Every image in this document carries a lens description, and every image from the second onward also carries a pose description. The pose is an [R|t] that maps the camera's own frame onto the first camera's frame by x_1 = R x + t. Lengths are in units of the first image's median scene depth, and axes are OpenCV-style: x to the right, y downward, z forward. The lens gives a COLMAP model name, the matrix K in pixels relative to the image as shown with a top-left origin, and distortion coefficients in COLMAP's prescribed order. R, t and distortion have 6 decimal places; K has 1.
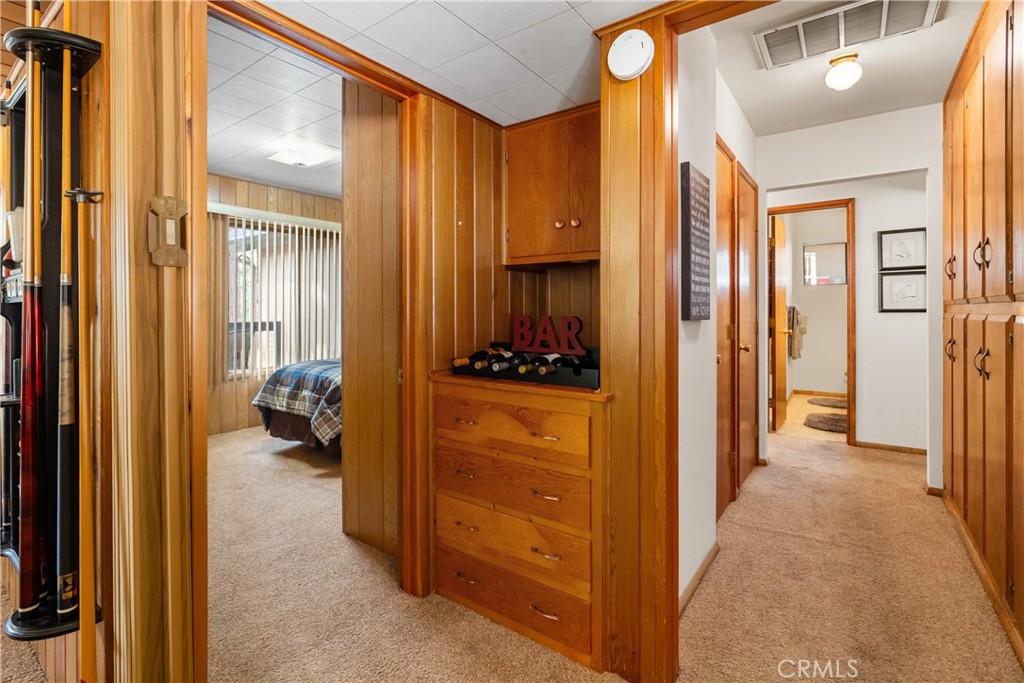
lens RADIAL K [[468.0, 0, 520.3], [0, 468.0, 311.7], [0, 0, 1]] dist [-0.005459, 0.000591]
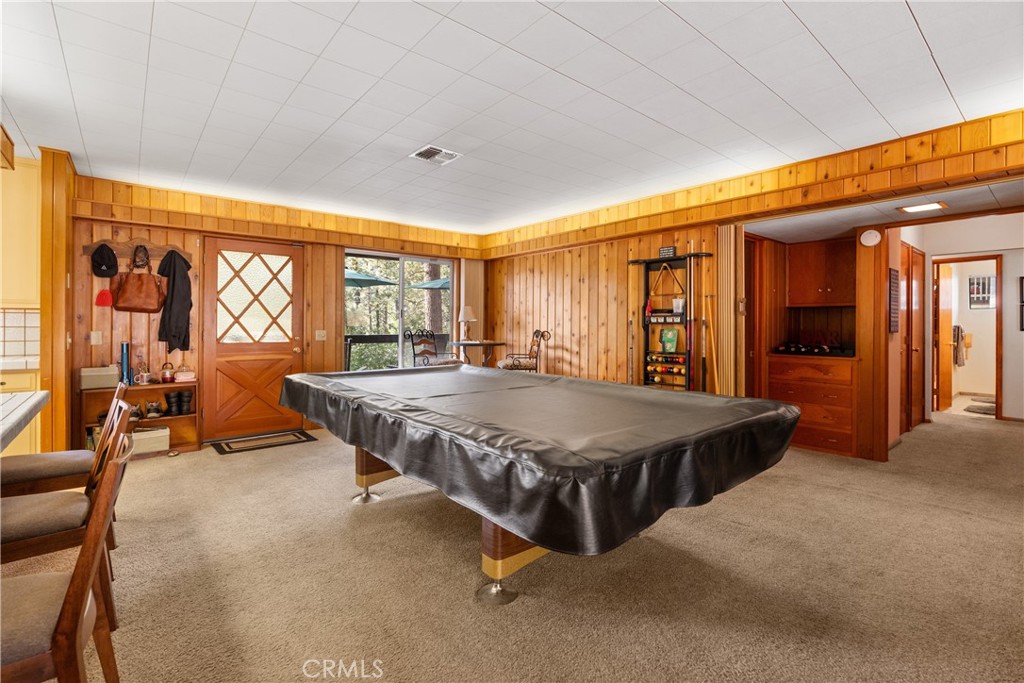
lens RADIAL K [[468.0, 0, 515.2], [0, 468.0, 322.1], [0, 0, 1]] dist [-0.005459, 0.000591]
pose [[0.967729, 0.008178, -0.251859, -0.597162], [-0.010132, 0.999928, -0.006462, -0.000180], [0.251788, 0.008805, 0.967742, -1.200206]]
